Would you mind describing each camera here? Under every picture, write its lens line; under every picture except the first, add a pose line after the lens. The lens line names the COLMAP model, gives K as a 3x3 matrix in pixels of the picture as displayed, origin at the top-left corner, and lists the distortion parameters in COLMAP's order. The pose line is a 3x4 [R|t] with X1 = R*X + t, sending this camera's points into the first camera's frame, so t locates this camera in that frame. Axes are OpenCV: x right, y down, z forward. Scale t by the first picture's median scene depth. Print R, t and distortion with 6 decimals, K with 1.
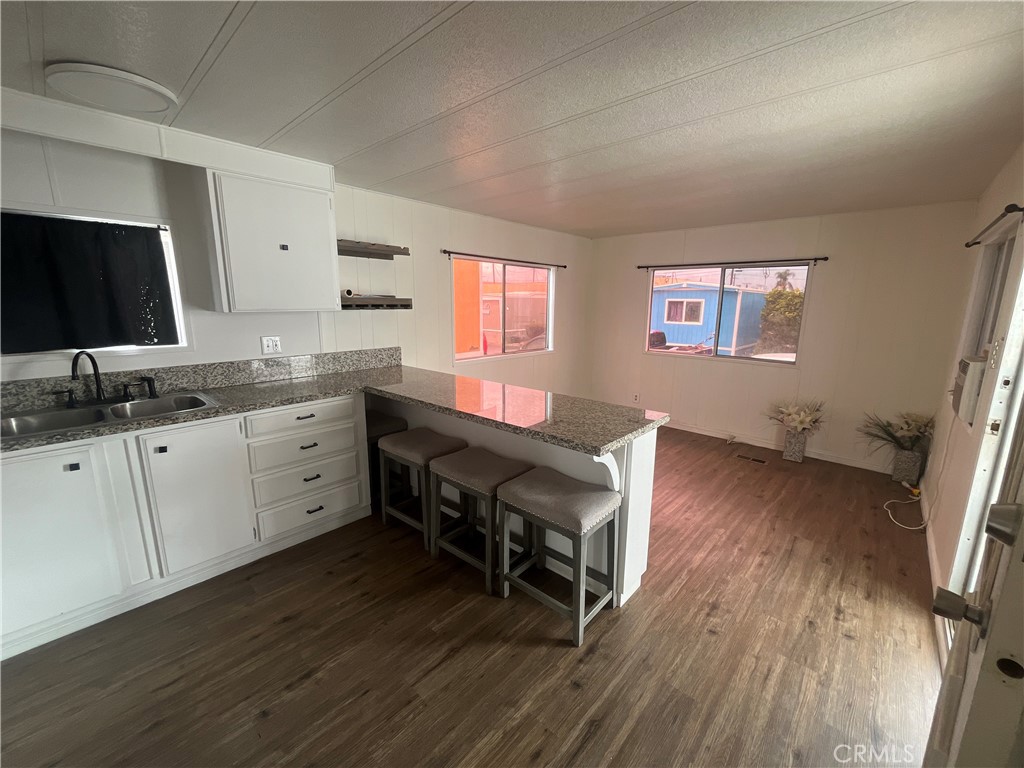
lens RADIAL K [[413.5, 0, 513.0], [0, 413.5, 381.3], [0, 0, 1]] dist [-0.003266, 0.000385]
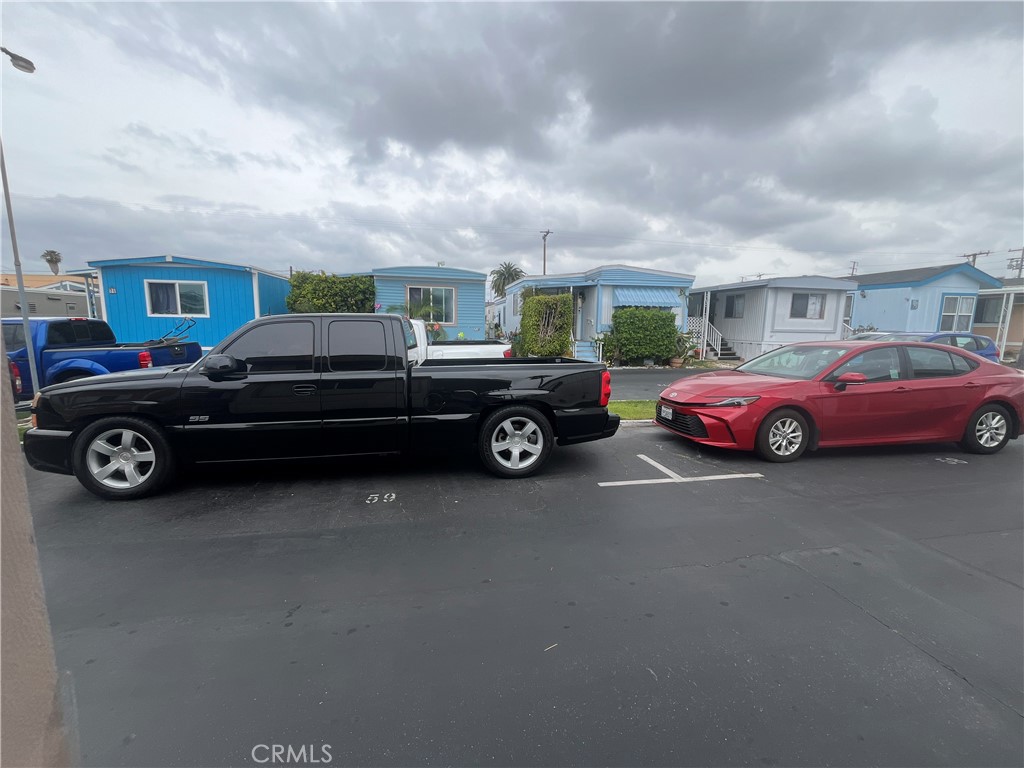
lens RADIAL K [[413.5, 0, 512.3], [0, 413.5, 383.4], [0, 0, 1]] dist [-0.003266, 0.000385]
pose [[0.609898, -0.117032, 0.783790, 1.391284], [0.144859, 0.988836, 0.034929, 0.173573], [-0.779128, 0.092236, 0.620043, 1.132471]]
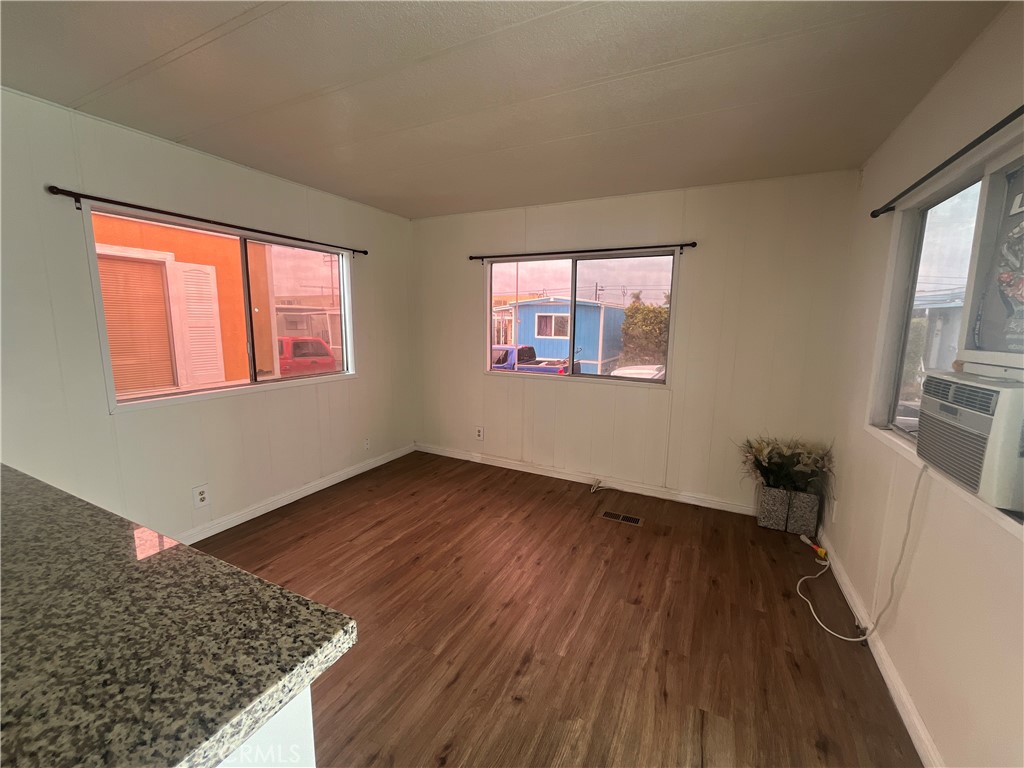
lens RADIAL K [[413.5, 0, 512.0], [0, 413.5, 381.4], [0, 0, 1]] dist [-0.003266, 0.000385]
pose [[0.961951, -0.037915, 0.270579, 0.302406], [0.048549, 0.998285, -0.032718, -0.050596], [-0.268874, 0.044609, 0.962142, 0.505917]]
